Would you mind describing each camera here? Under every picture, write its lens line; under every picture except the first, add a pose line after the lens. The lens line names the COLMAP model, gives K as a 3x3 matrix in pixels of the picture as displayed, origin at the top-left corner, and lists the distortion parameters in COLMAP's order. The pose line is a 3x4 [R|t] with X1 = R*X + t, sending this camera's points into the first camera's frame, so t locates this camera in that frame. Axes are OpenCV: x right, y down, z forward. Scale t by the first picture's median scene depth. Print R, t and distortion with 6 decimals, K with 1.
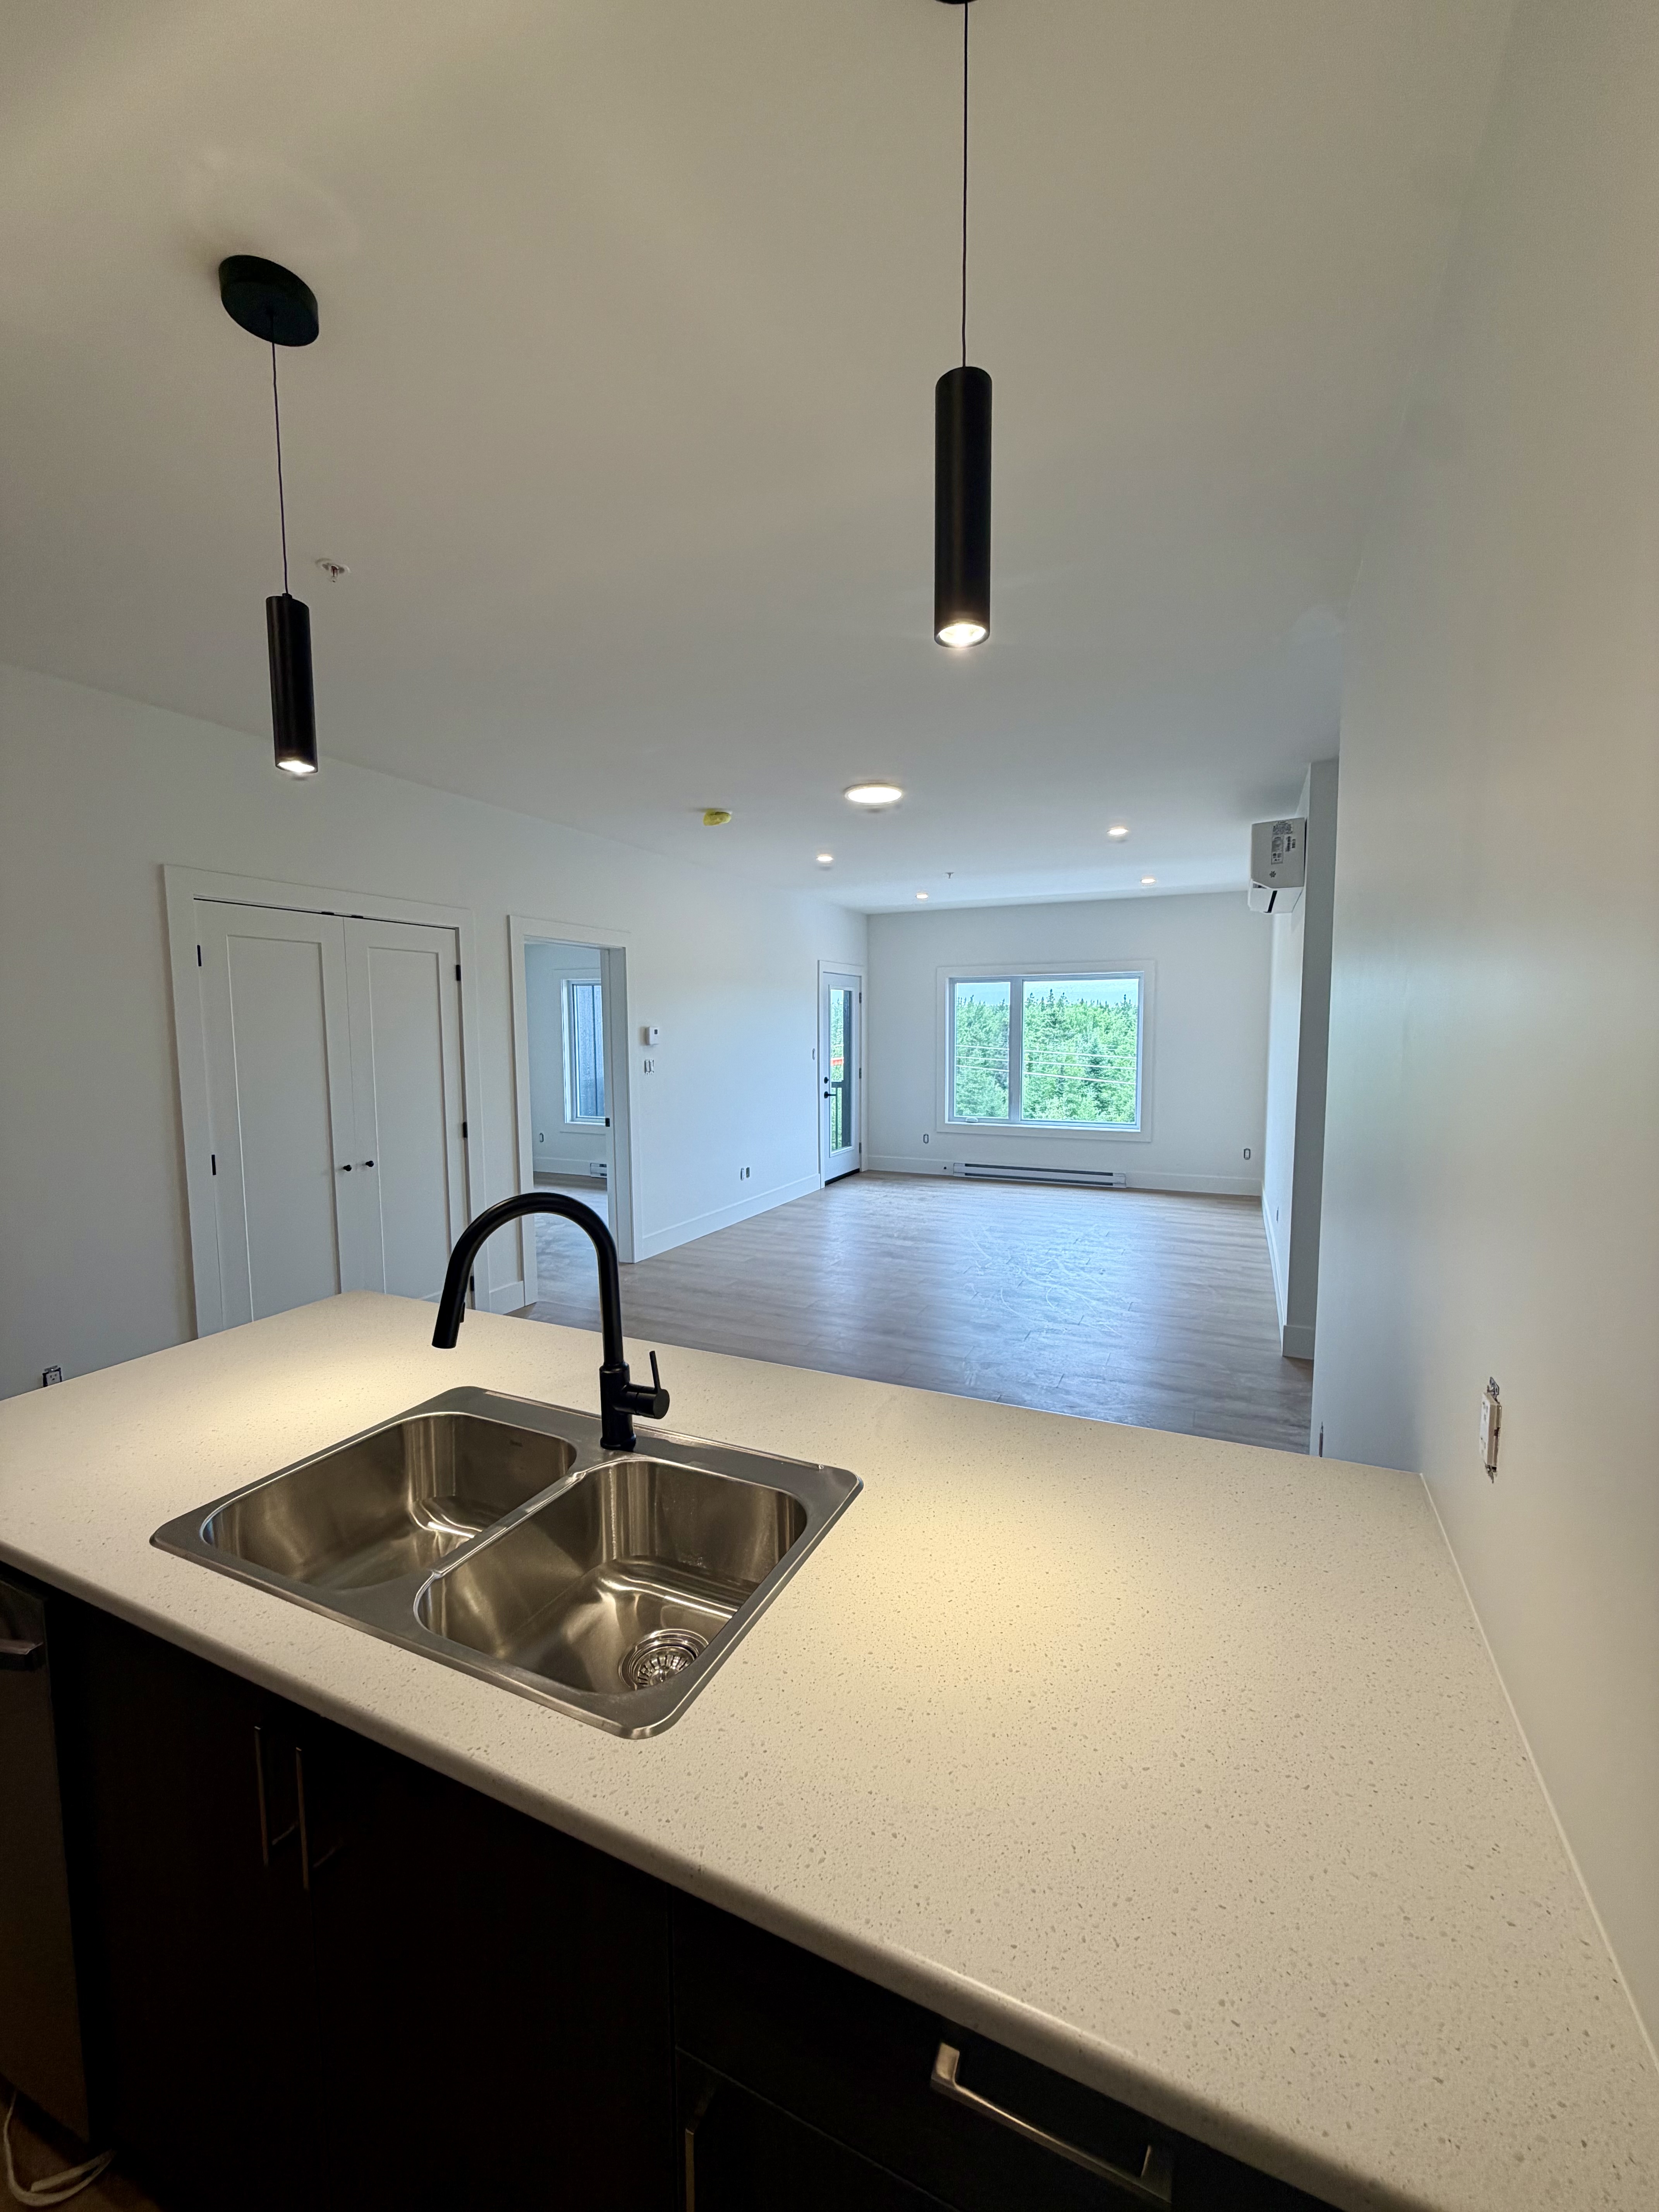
lens RADIAL K [[889.9, 0, 836.7], [0, 889.9, 1099.7], [0, 0, 1]] dist [0.008887, -0.000968]
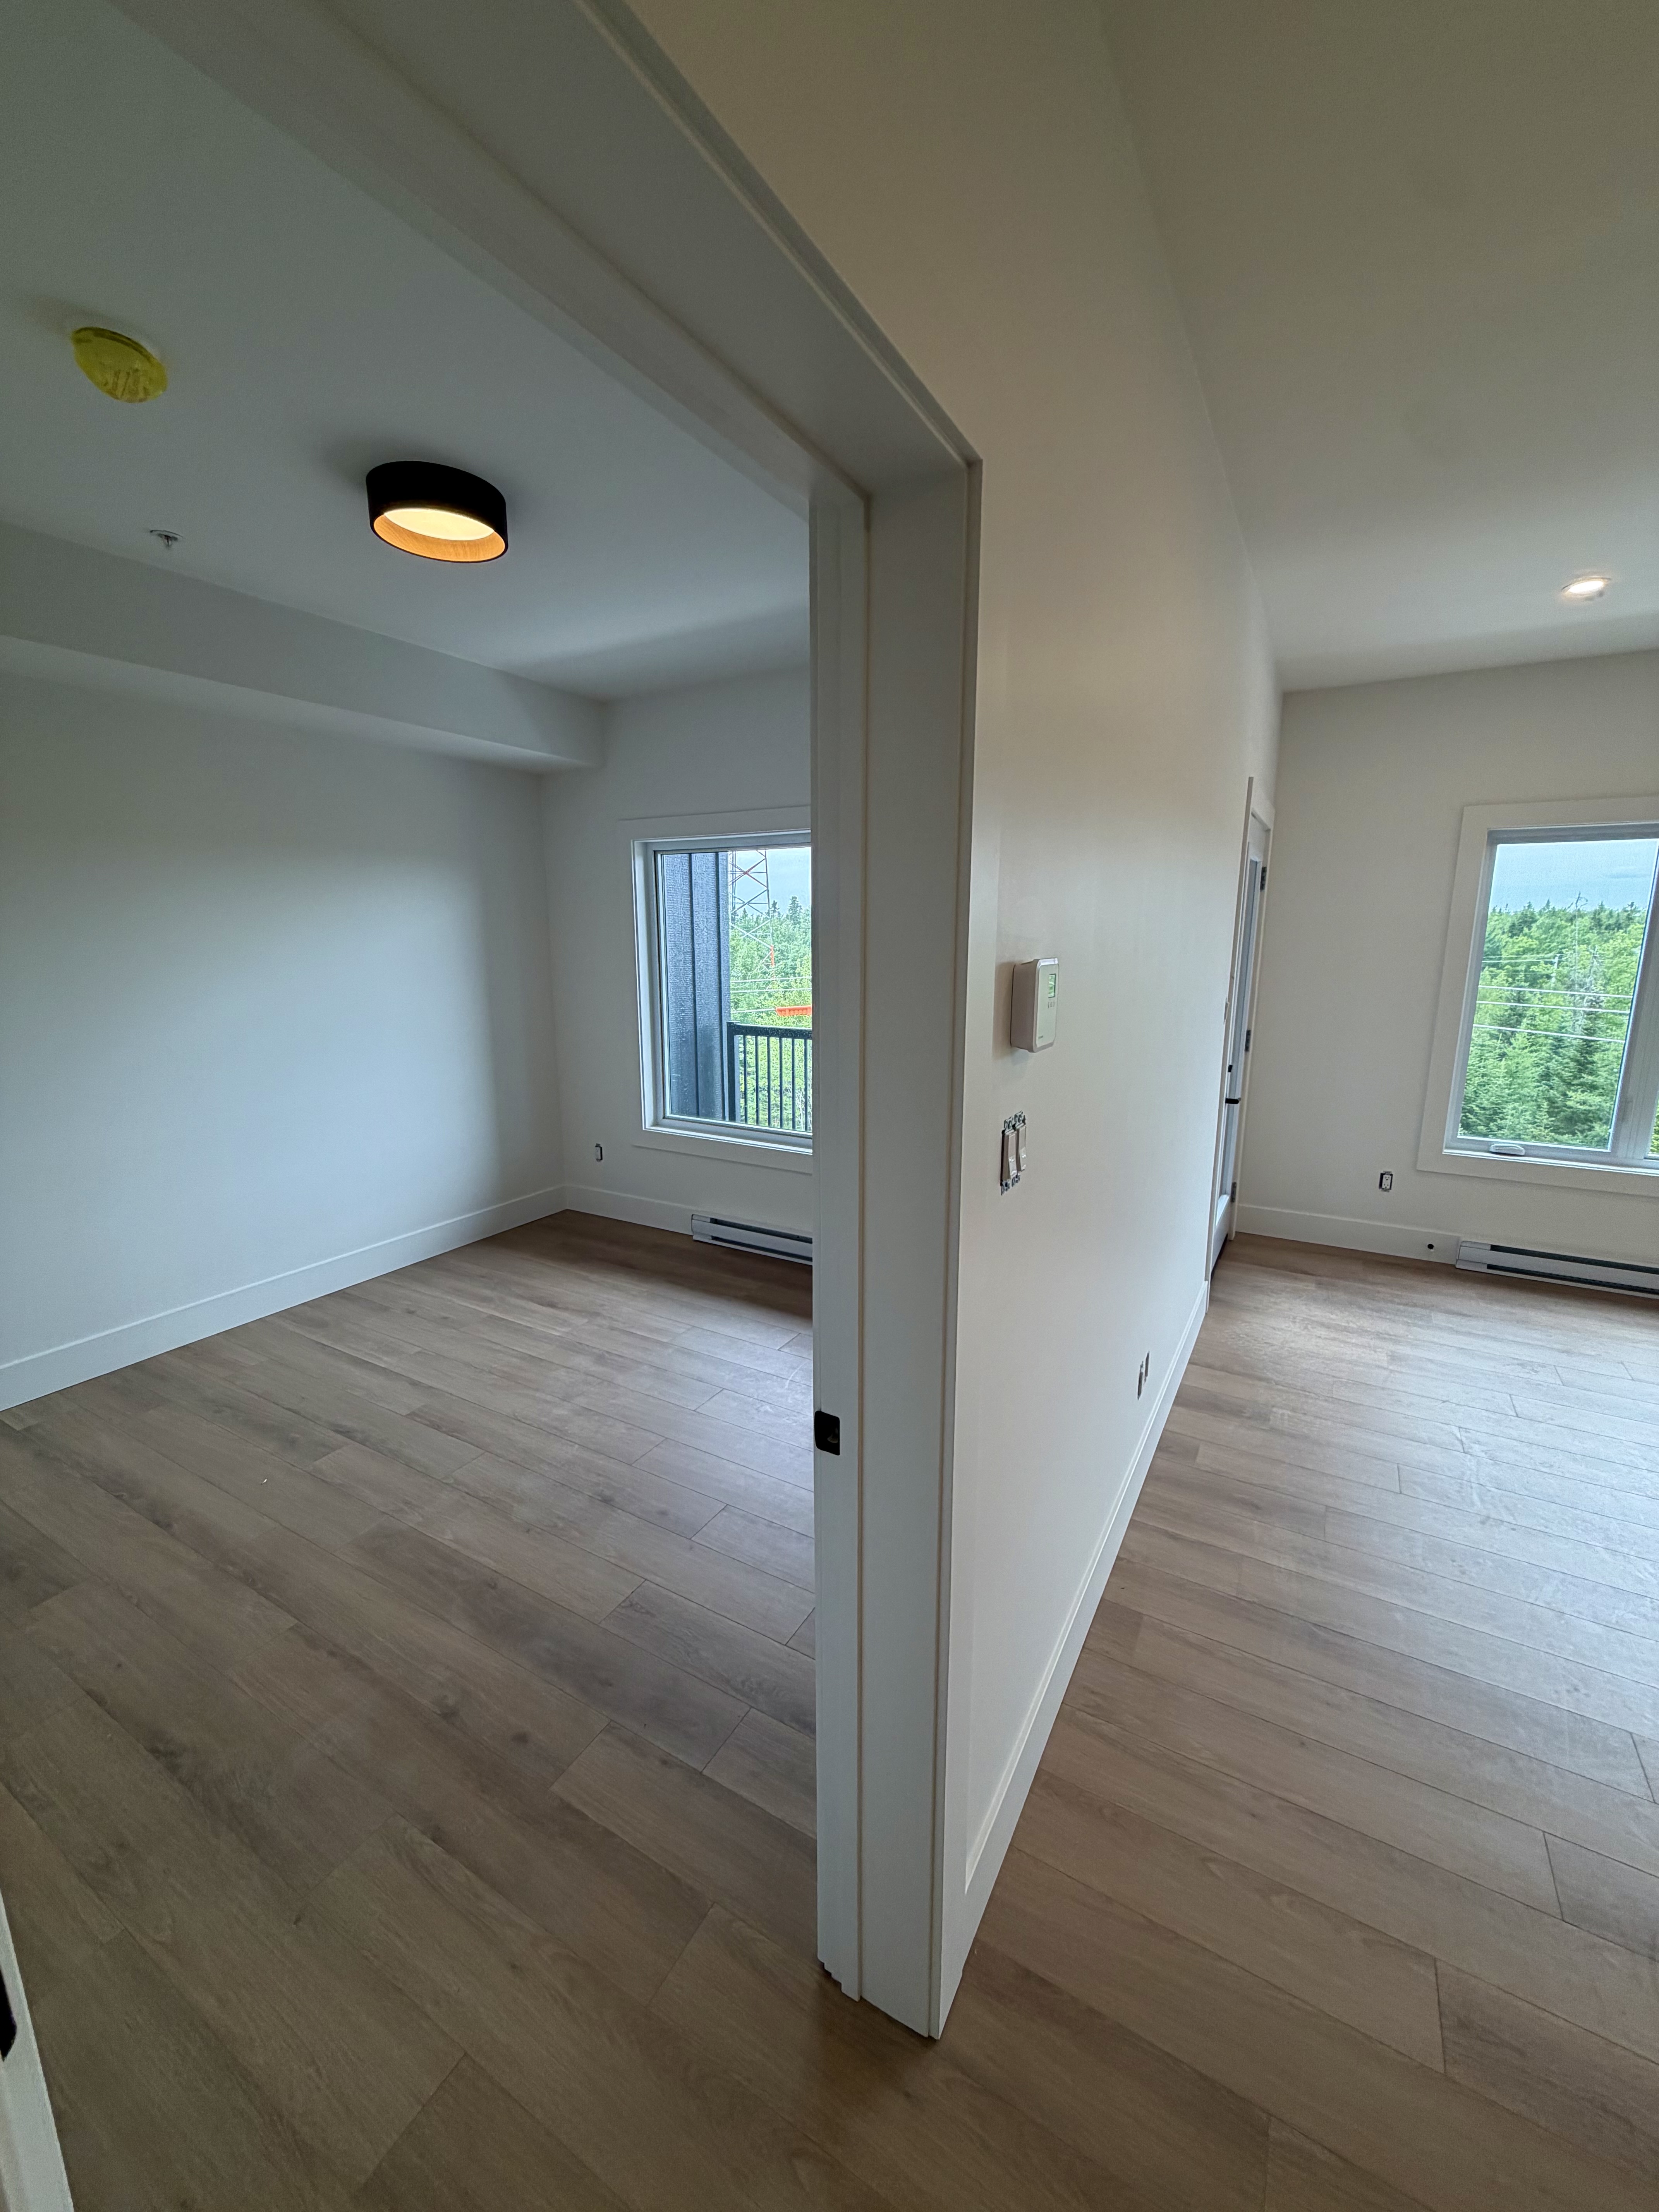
lens RADIAL K [[889.9, 0, 826.6], [0, 889.9, 1112.5], [0, 0, 1]] dist [0.008887, -0.000968]
pose [[0.995042, 0.026376, -0.095893, -0.151727], [-0.014721, 0.992631, 0.120275, -0.045688], [0.098359, -0.118267, 0.988098, 0.509878]]
